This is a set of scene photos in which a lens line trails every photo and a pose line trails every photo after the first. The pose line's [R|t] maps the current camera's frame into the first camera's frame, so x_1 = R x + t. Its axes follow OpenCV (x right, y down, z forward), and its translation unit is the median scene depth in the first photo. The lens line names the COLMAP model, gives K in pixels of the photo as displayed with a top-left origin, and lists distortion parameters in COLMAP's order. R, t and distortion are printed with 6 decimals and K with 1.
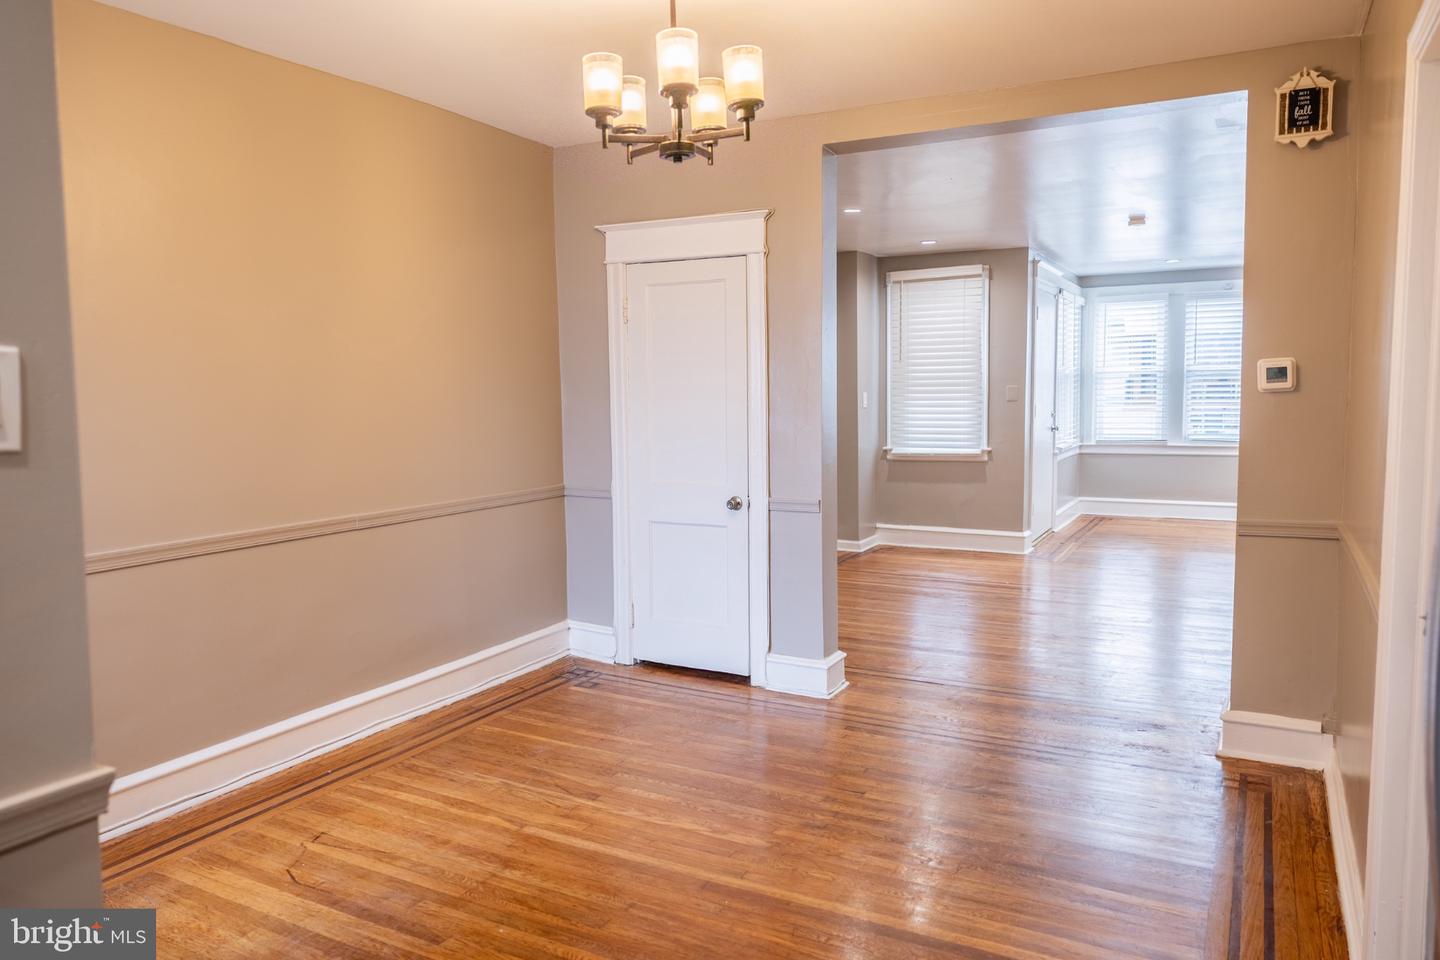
lens RADIAL K [[985.2, 0, 720.0], [0, 985.2, 480.0], [0, 0, 1]] dist [-0.001353, -0.003336]
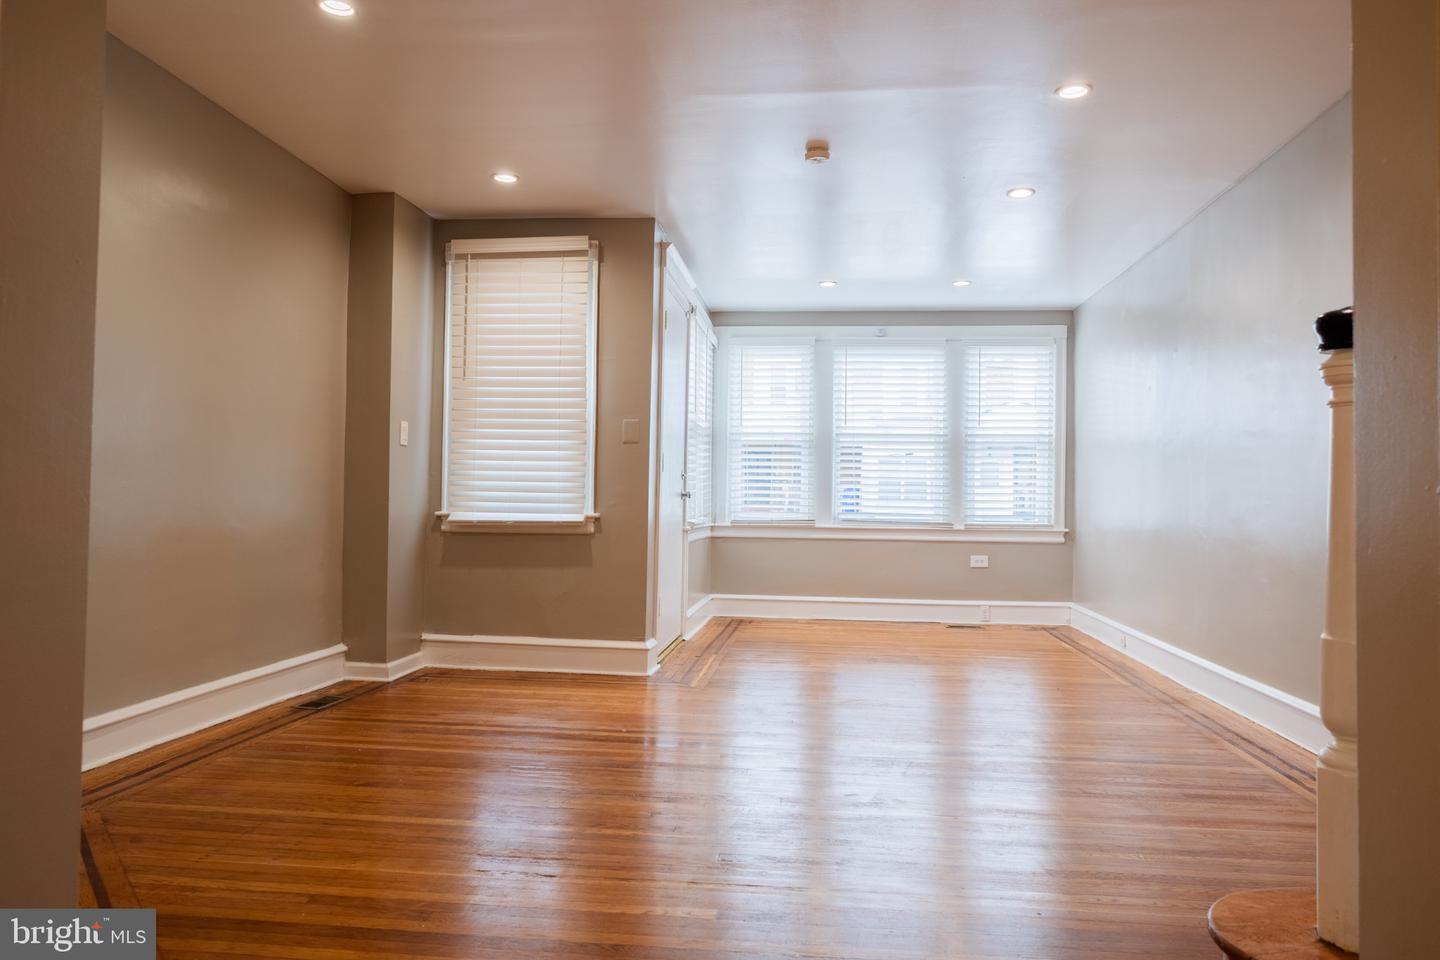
lens RADIAL K [[948.9, 0, 701.8], [0, 948.9, 478.9], [0, 0, 1]] dist [-0.000744, -0.001002]
pose [[0.931020, 0.038582, 0.362924, 0.103753], [0.005263, 0.992874, -0.119052, 0.019725], [-0.364931, 0.112750, 0.924182, 0.372007]]
